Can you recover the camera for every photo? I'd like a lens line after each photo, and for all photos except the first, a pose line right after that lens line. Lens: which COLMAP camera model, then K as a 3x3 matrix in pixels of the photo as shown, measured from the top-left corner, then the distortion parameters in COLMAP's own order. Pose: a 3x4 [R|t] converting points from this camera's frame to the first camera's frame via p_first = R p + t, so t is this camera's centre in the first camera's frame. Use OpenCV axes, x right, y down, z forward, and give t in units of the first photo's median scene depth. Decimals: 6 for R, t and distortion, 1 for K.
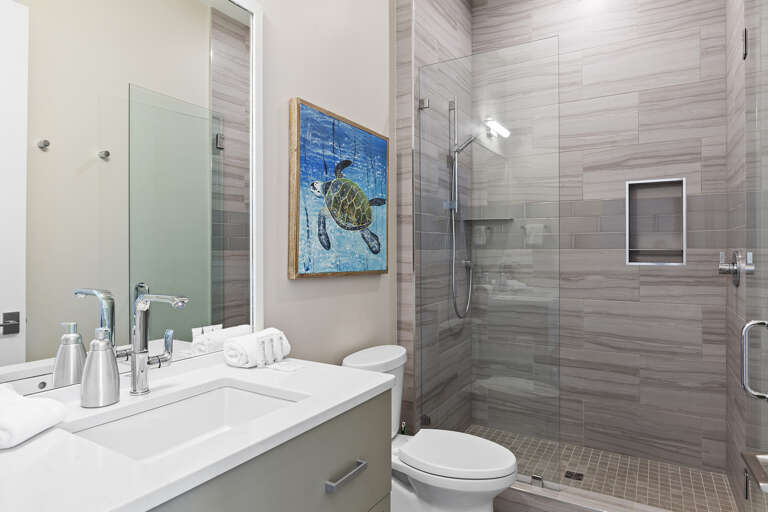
lens RADIAL K [[458.2, 0, 384.0], [0, 458.2, 256.0], [0, 0, 1]] dist [0.001431, 0.000156]
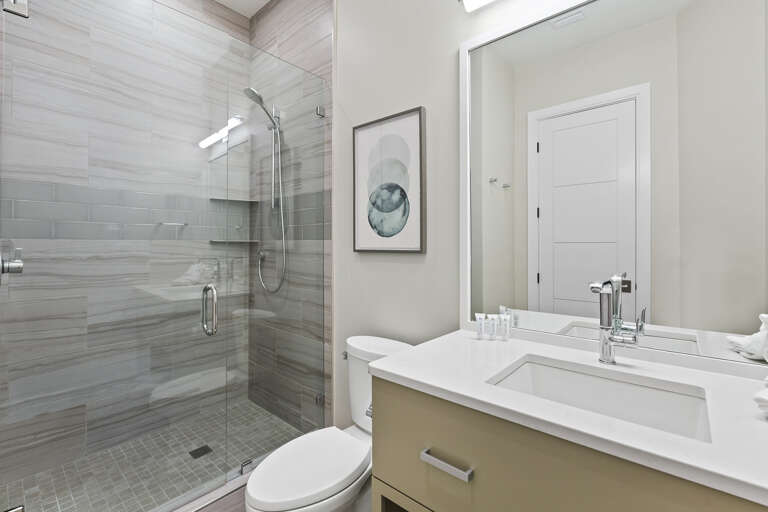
lens RADIAL K [[346.5, 0, 383.5], [0, 346.5, 246.7], [0, 0, 1]] dist [-0.000694, 0.000034]
pose [[-0.183859, 0.002525, -0.982949, 0.872131], [0.003735, 0.999991, 0.001870, 0.025776], [0.982946, -0.003328, -0.183867, 1.326764]]
